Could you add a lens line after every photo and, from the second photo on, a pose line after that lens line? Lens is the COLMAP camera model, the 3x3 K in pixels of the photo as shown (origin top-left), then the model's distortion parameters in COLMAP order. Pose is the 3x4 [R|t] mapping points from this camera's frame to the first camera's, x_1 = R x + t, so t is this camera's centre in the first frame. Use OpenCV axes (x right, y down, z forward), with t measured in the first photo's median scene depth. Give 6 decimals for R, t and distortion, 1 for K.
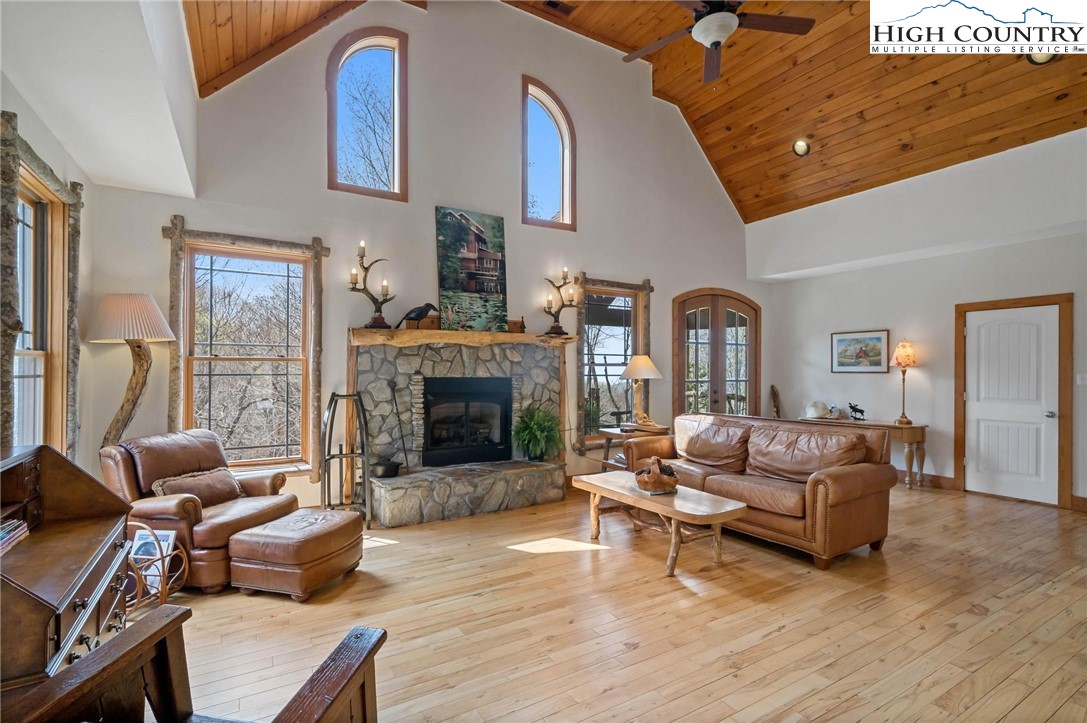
lens RADIAL K [[507.2, 0, 542.6], [0, 507.2, 359.2], [0, 0, 1]] dist [-0.001339, -0.000215]
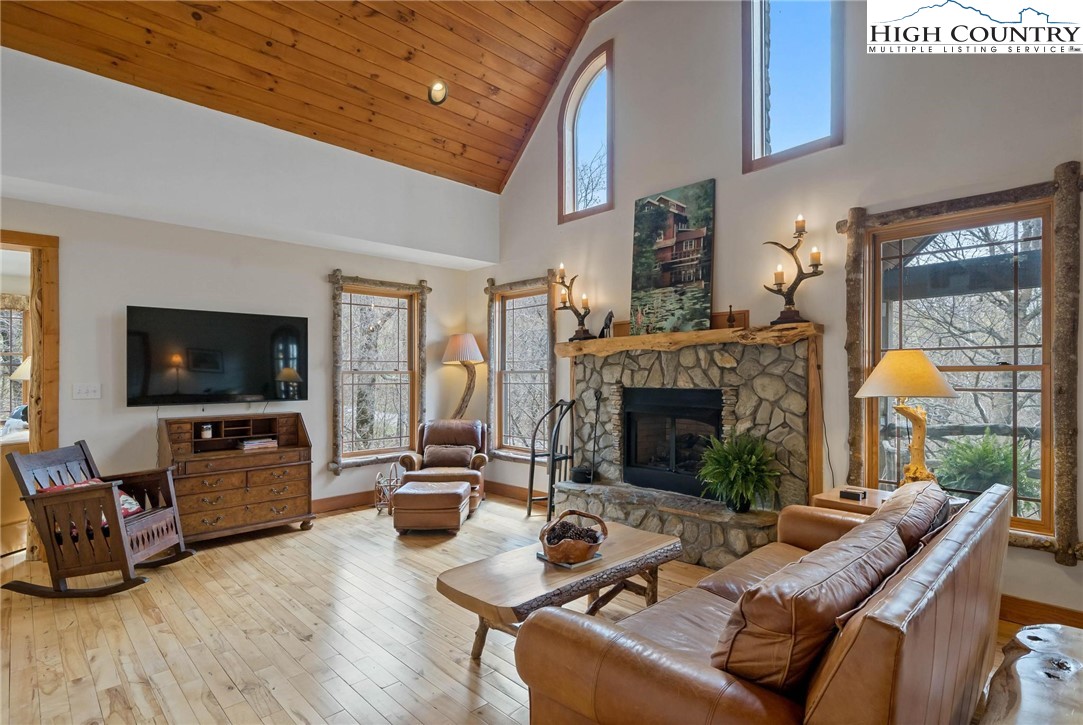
lens RADIAL K [[538.5, 0, 541.5], [0, 538.5, 362.5], [0, 0, 1]] dist [-0.001374, -0.000173]
pose [[0.231056, -0.032451, -0.972399, 0.679435], [0.022603, 0.999353, -0.027980, 0.013307], [0.972678, -0.015514, 0.231640, 0.595664]]
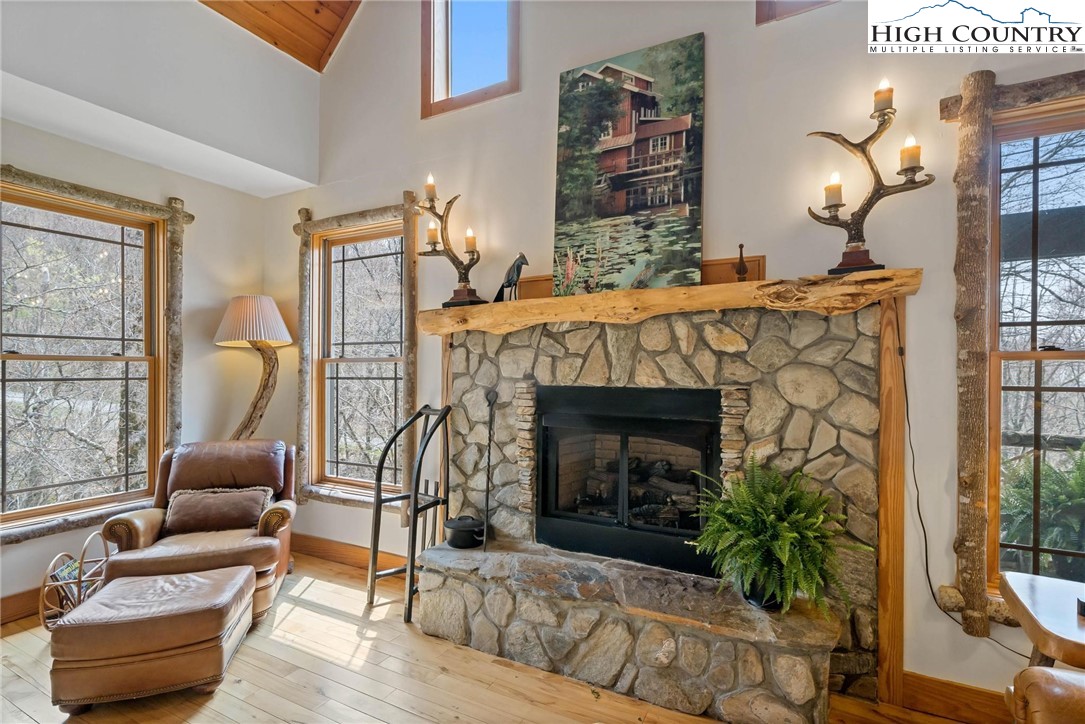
lens RADIAL K [[520.0, 0, 541.9], [0, 520.0, 370.0], [0, 0, 1]] dist [0.001687, 0.000182]
pose [[0.514326, -0.005566, -0.857577, 0.257975], [0.018997, 0.999808, 0.004904, 0.014986], [0.857384, -0.018814, 0.514333, 0.677100]]
